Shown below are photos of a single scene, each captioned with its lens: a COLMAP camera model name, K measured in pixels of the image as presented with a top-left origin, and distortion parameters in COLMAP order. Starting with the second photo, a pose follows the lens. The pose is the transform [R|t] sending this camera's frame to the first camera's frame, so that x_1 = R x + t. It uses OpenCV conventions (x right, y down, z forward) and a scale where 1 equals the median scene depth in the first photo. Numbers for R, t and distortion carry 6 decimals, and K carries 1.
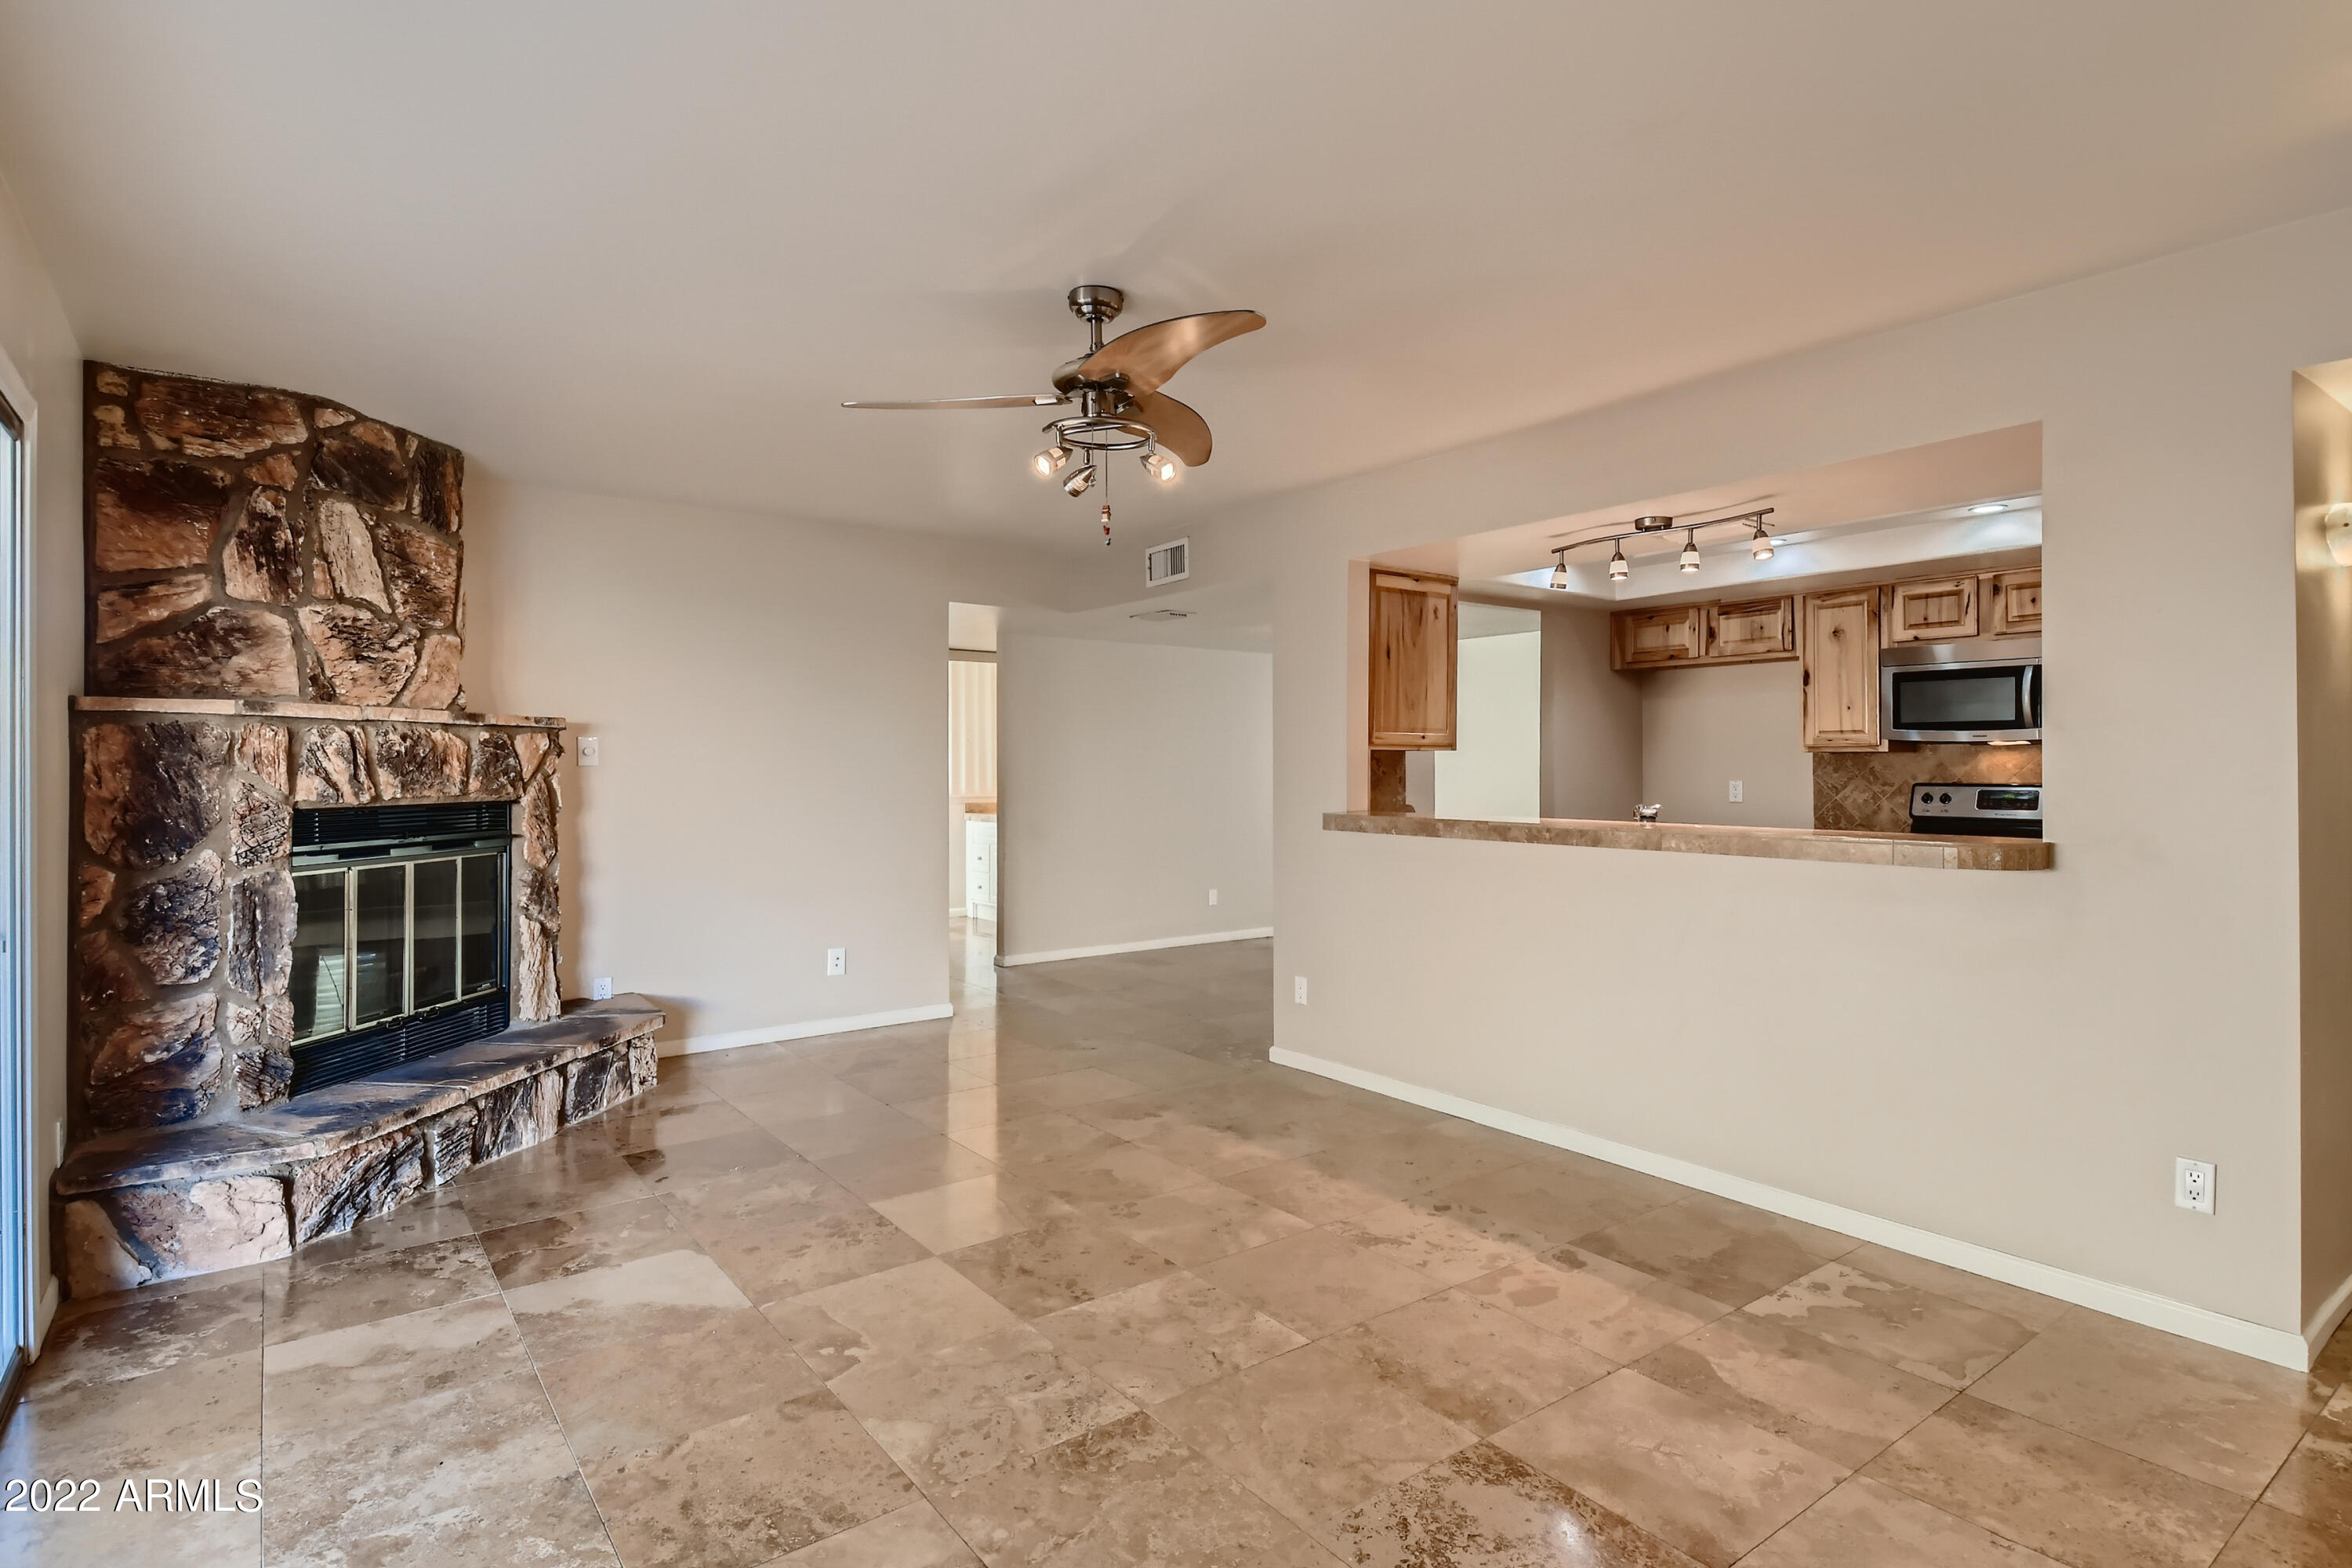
lens RADIAL K [[1172.1, 0, 1180.3], [0, 1172.1, 774.1], [0, 0, 1]] dist [-0.016873, -0.001975]
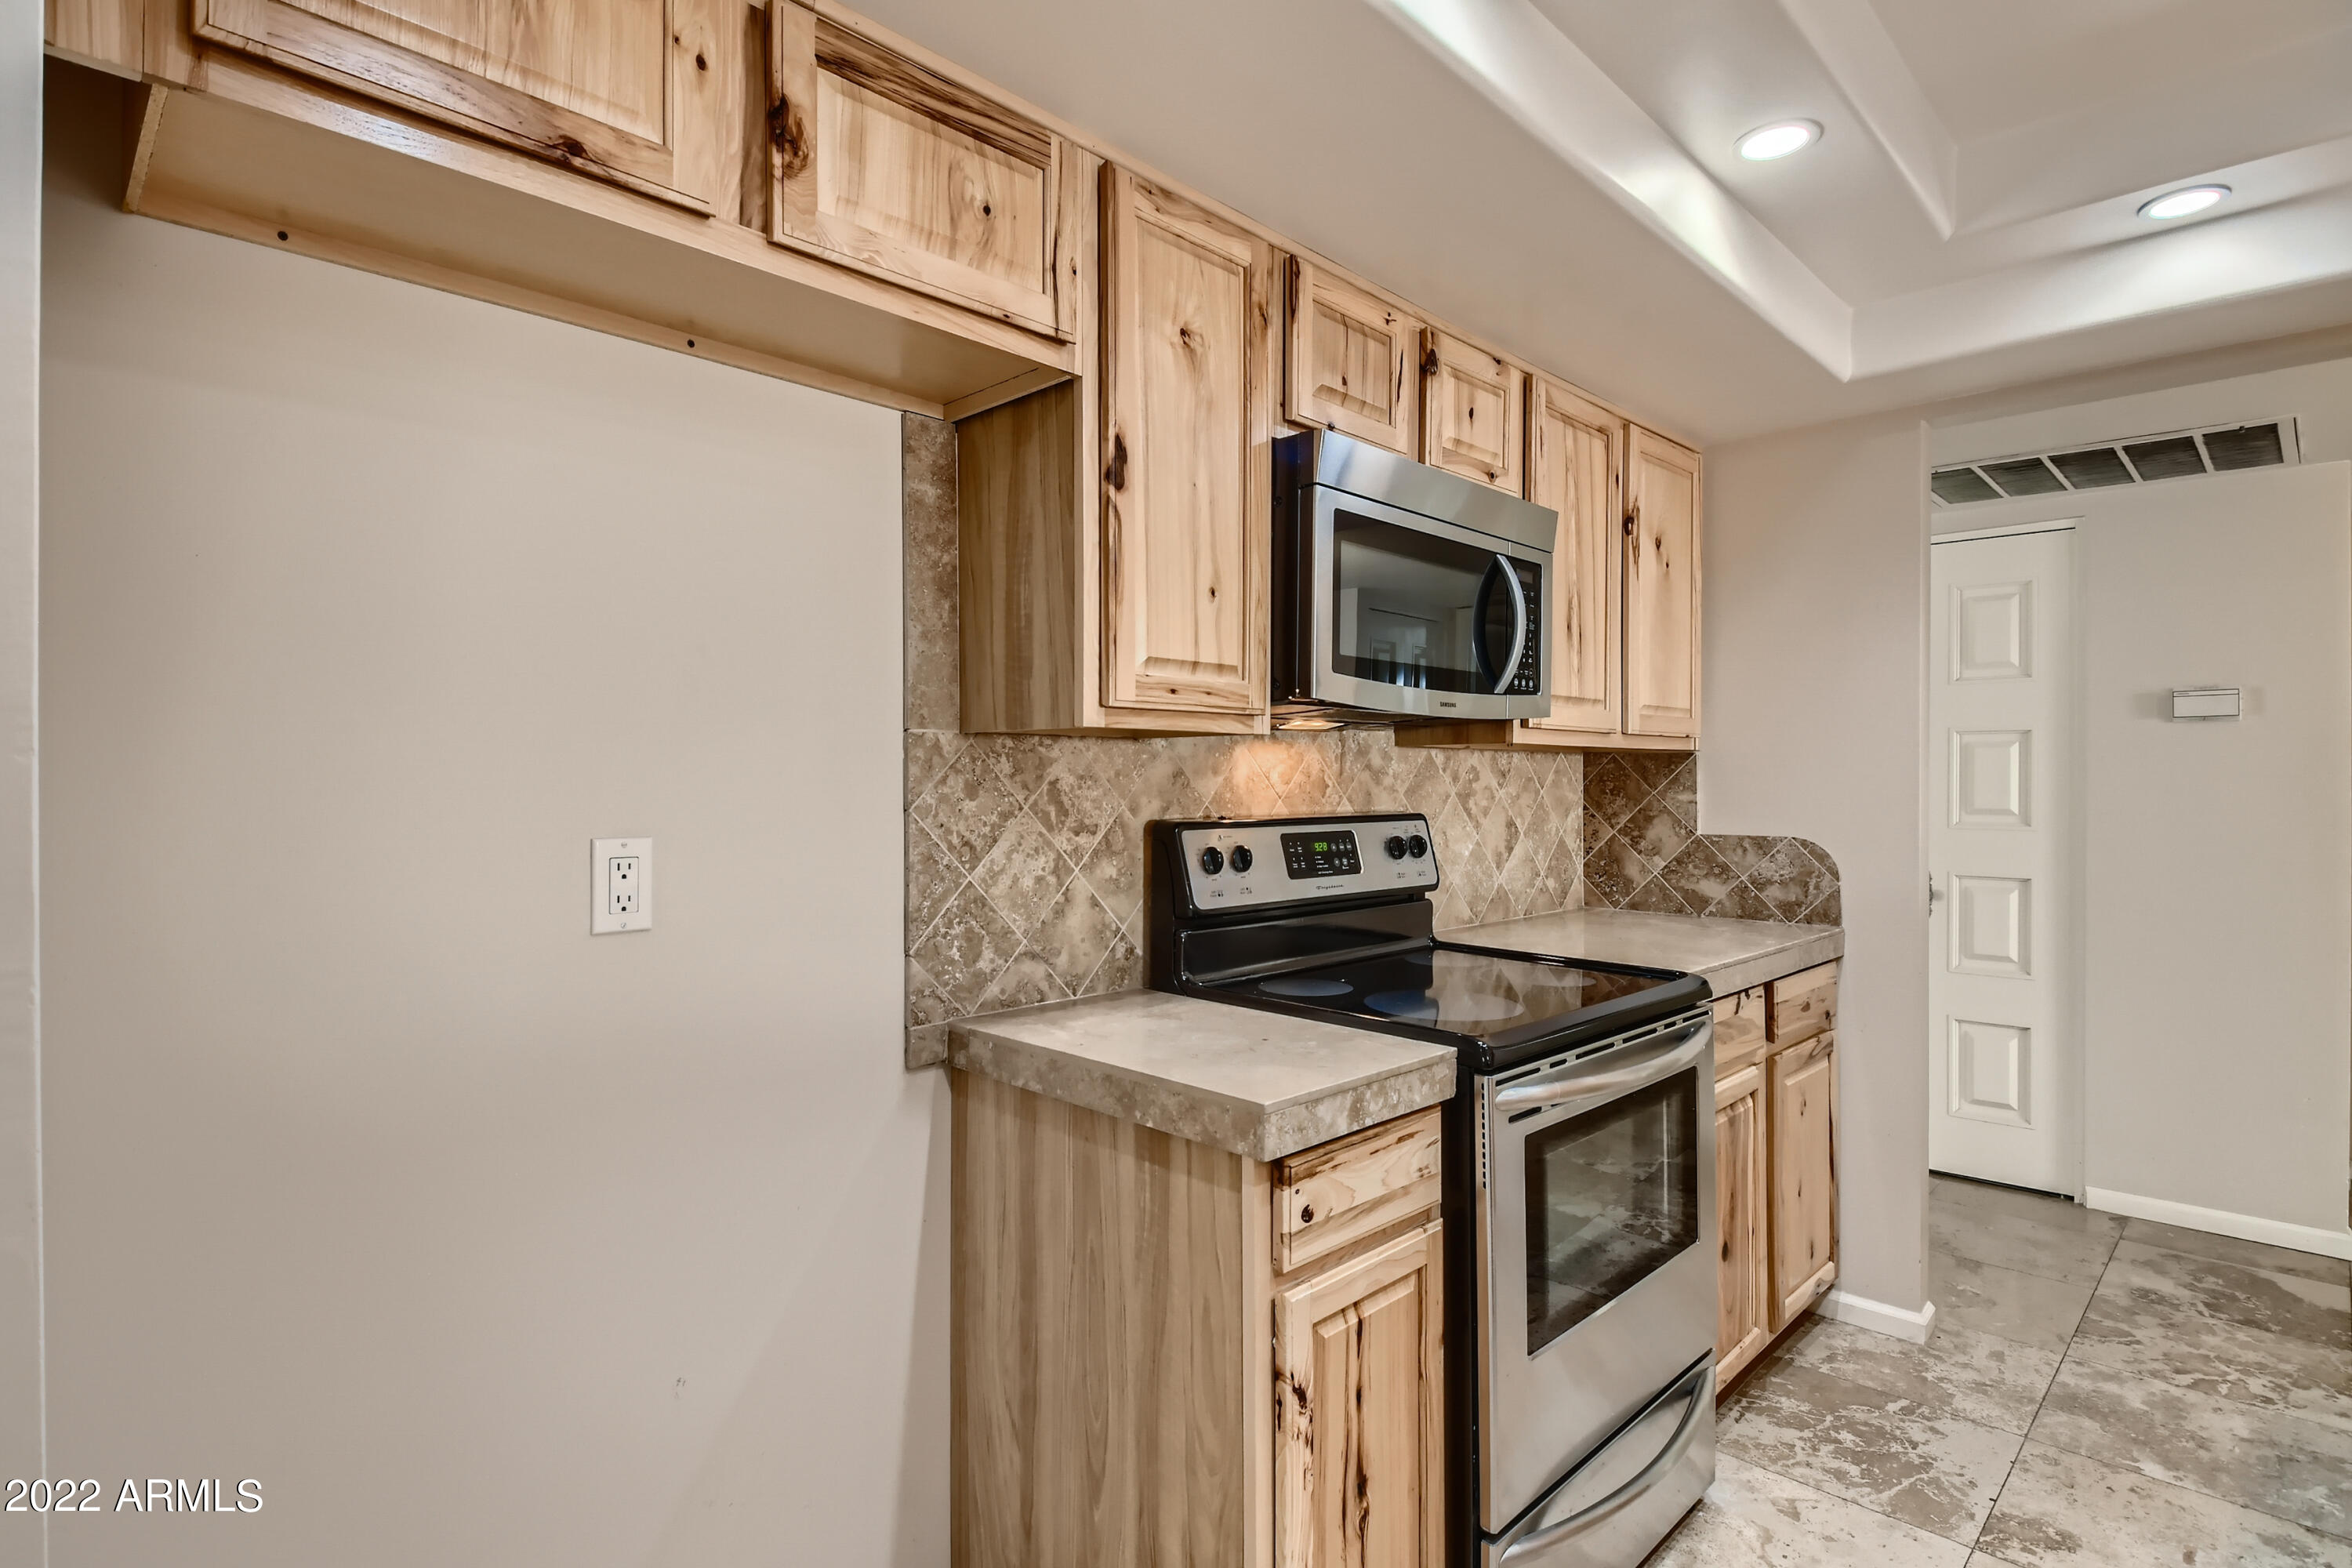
lens RADIAL K [[1172.1, 0, 1180.6], [0, 1172.1, 782.7], [0, 0, 1]] dist [-0.016873, -0.001975]
pose [[-0.159612, -0.000441, 0.987180, 0.260397], [0.002351, 0.999997, 0.000827, -0.004992], [-0.987177, 0.002453, -0.159611, 1.030696]]
